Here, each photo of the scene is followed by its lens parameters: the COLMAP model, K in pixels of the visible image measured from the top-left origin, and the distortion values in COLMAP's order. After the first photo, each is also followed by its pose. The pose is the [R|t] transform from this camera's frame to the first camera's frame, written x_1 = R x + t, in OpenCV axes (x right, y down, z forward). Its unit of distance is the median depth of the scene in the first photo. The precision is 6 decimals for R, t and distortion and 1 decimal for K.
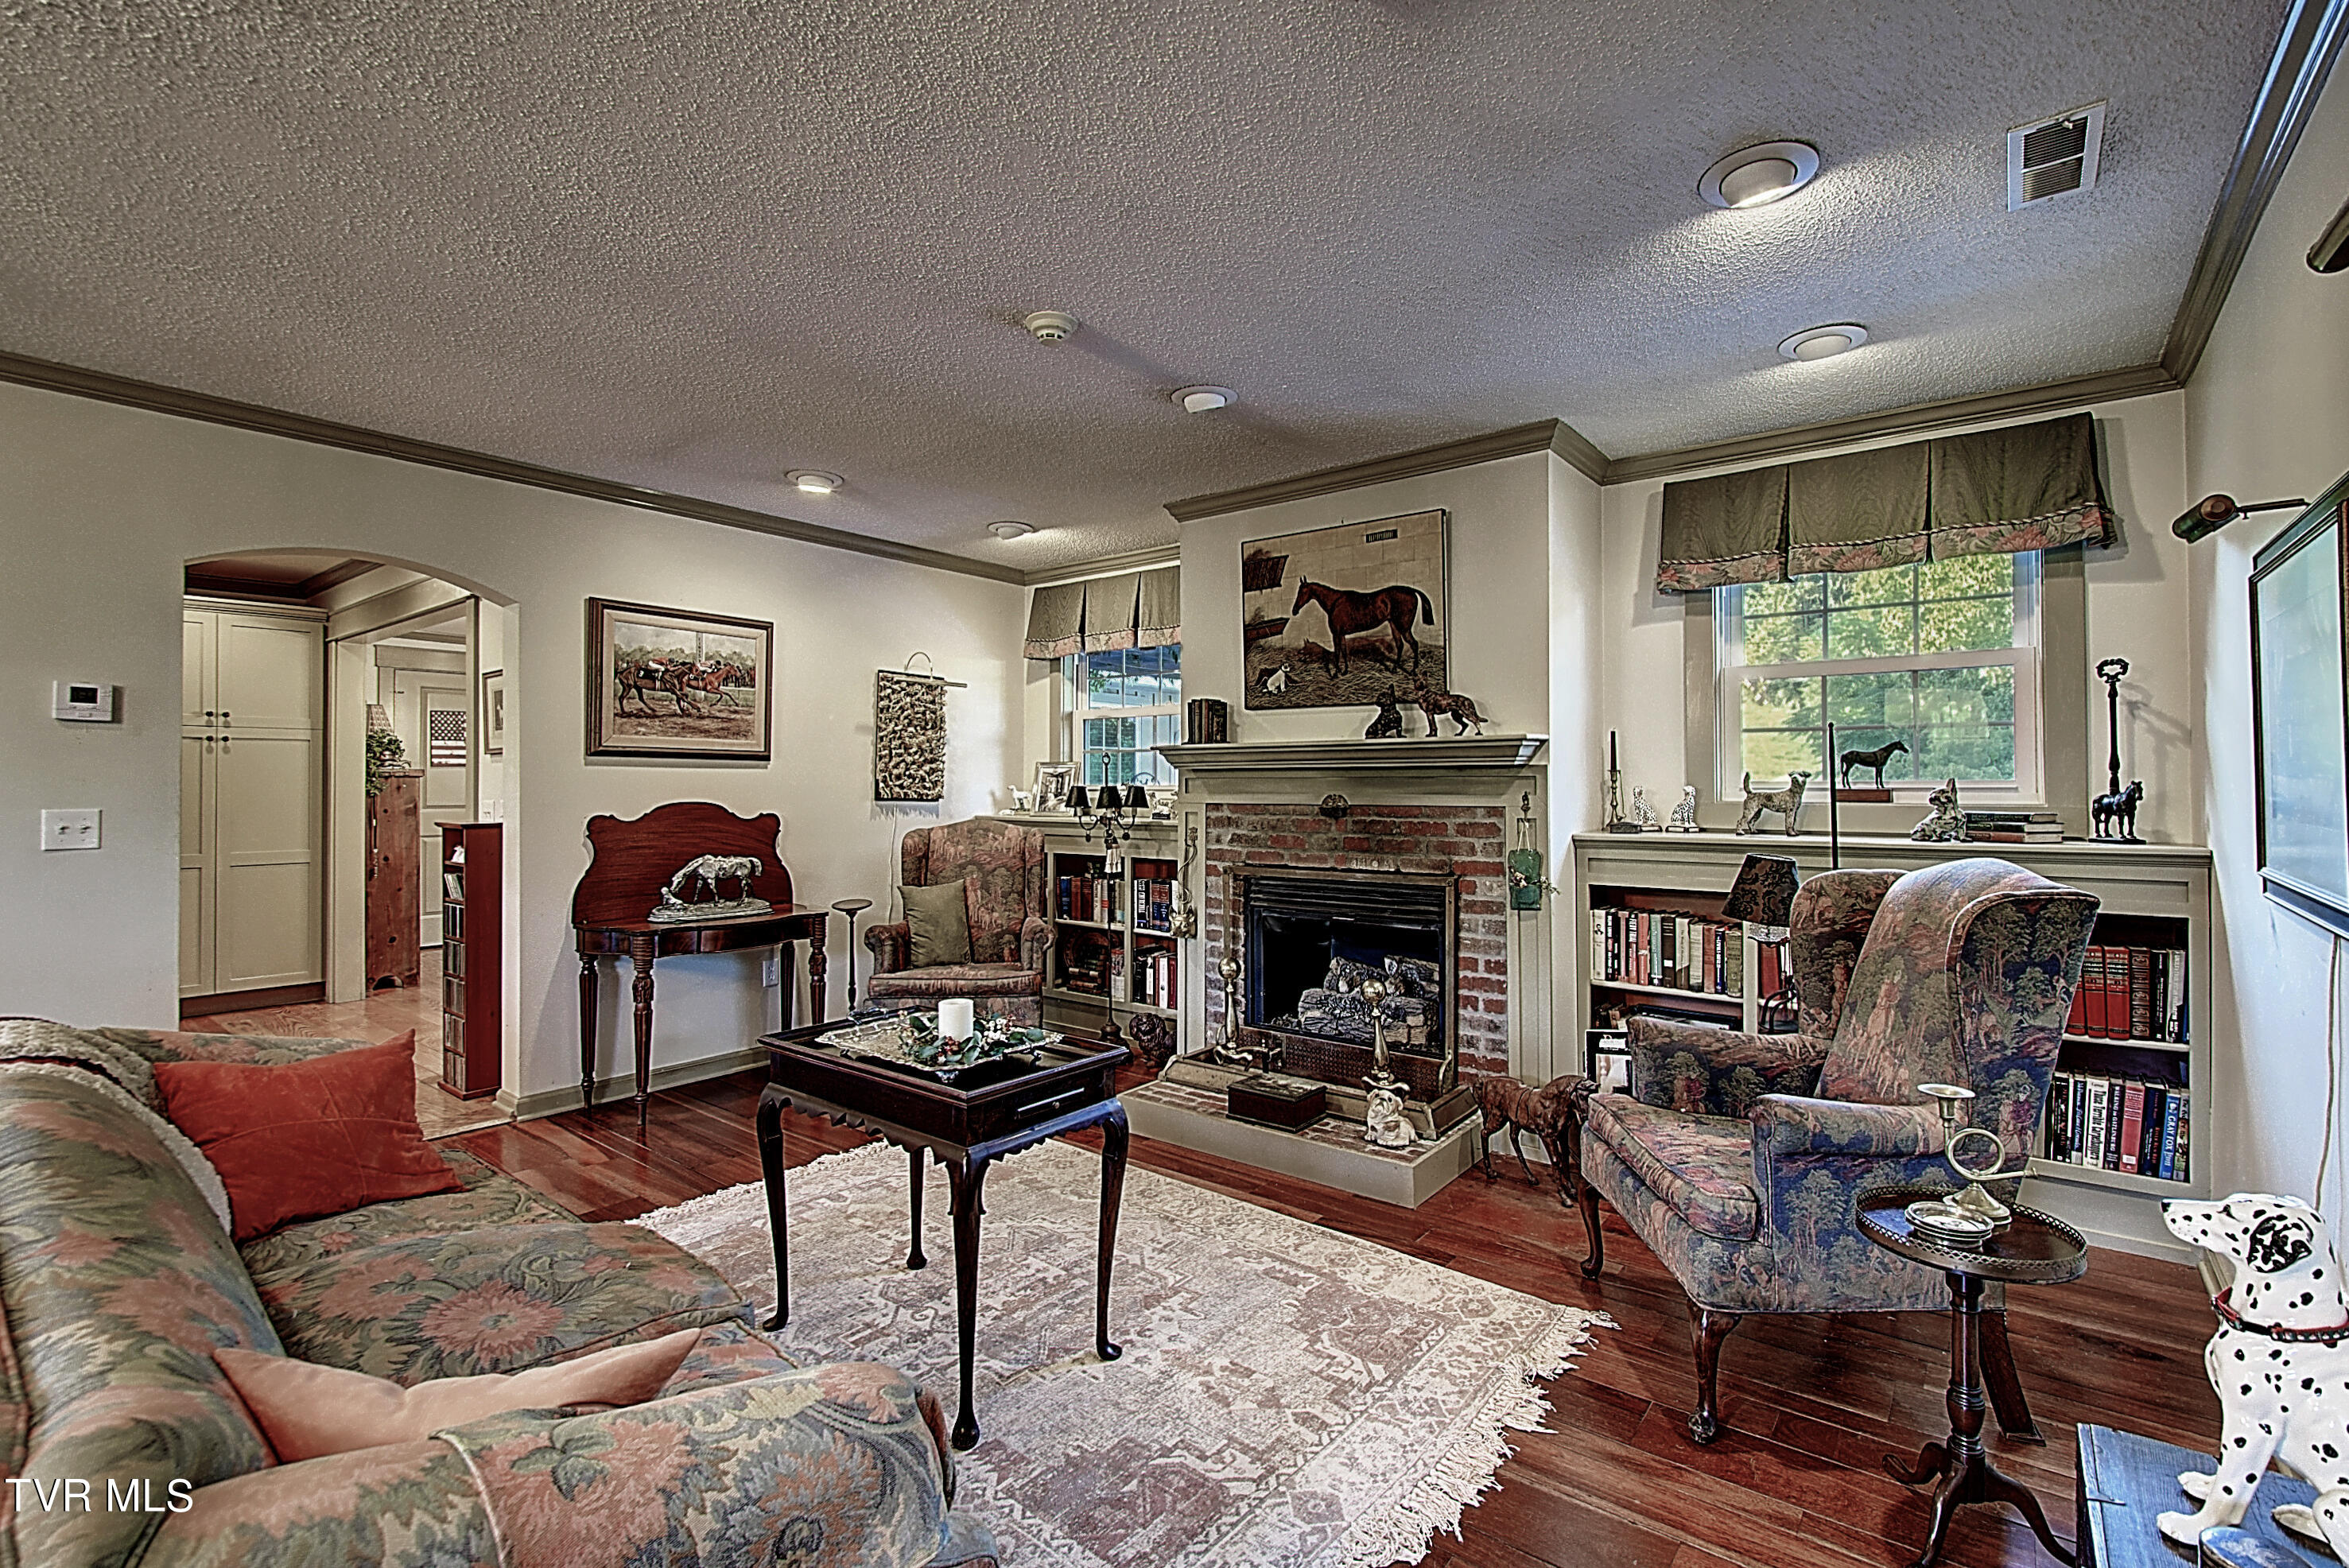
lens RADIAL K [[1050.4, 0, 1179.2], [0, 1050.4, 774.9], [0, 0, 1]] dist [0.003707, 0.000729]
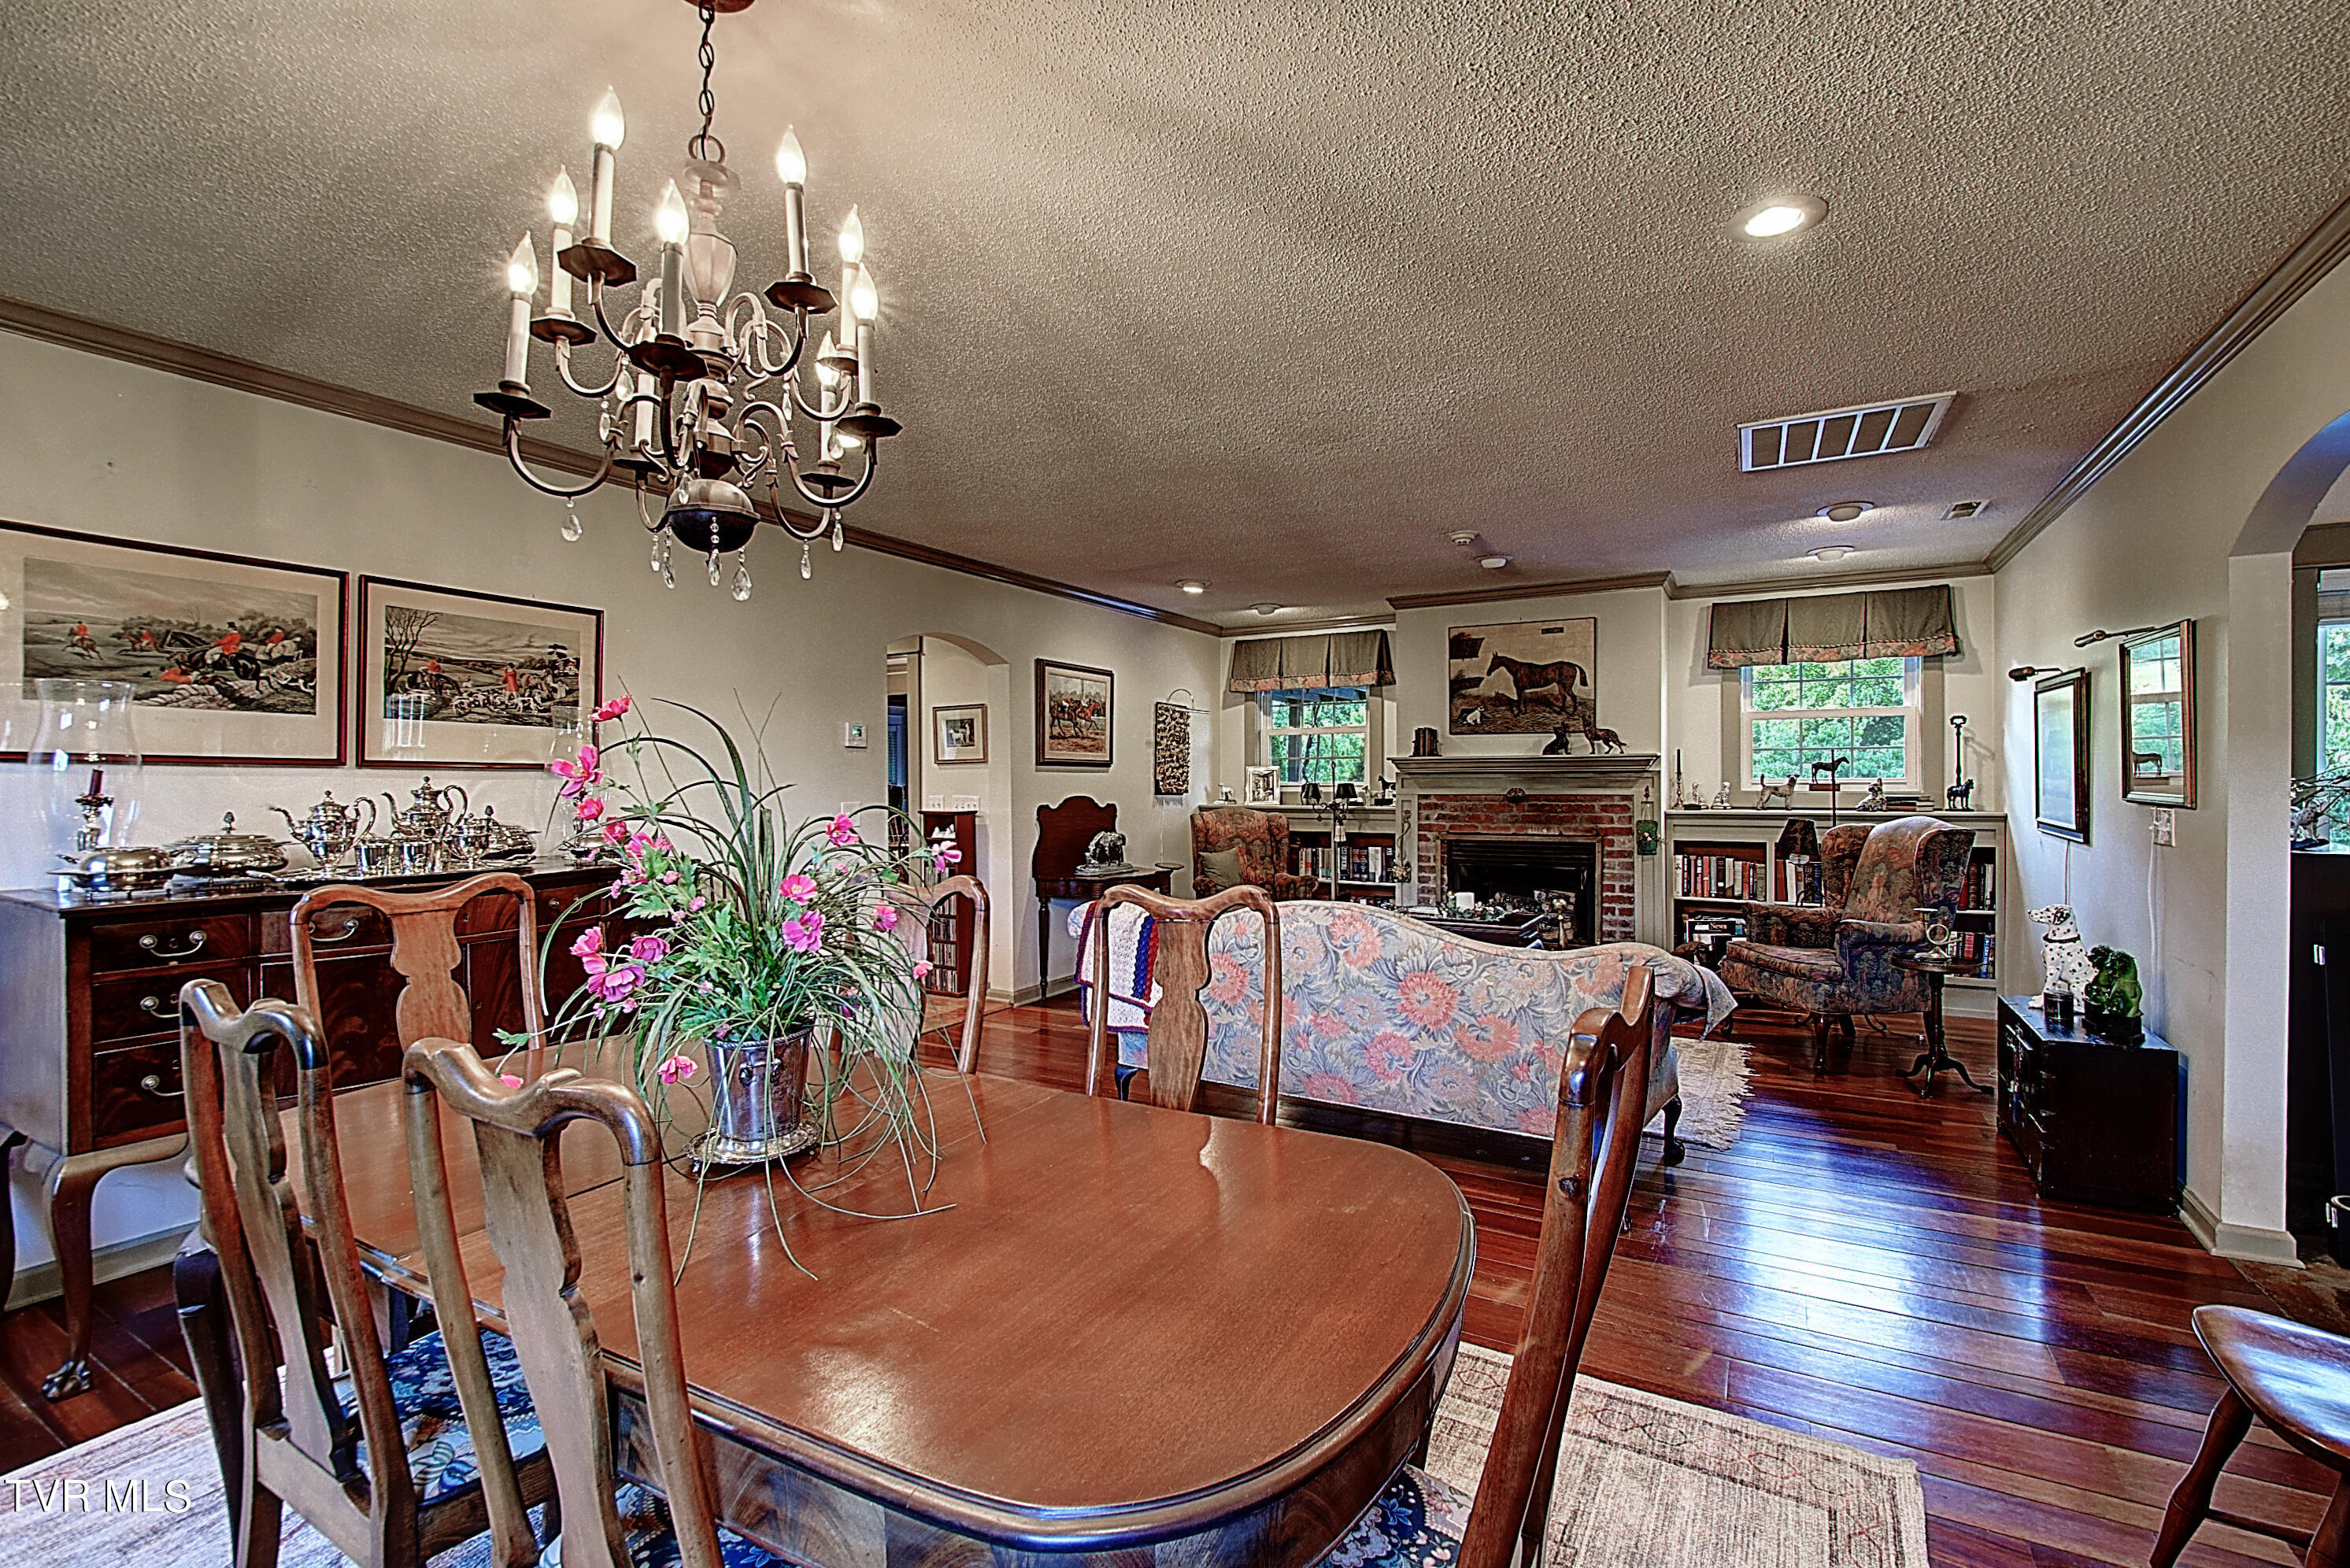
lens RADIAL K [[1050.8, 0, 1166.2], [0, 1050.8, 783.5], [0, 0, 1]] dist [0.003707, 0.000729]
pose [[0.989714, -0.004637, 0.142987, -0.646596], [0.002735, 0.999905, 0.013495, -0.012323], [-0.143036, -0.012966, 0.989633, -0.548781]]
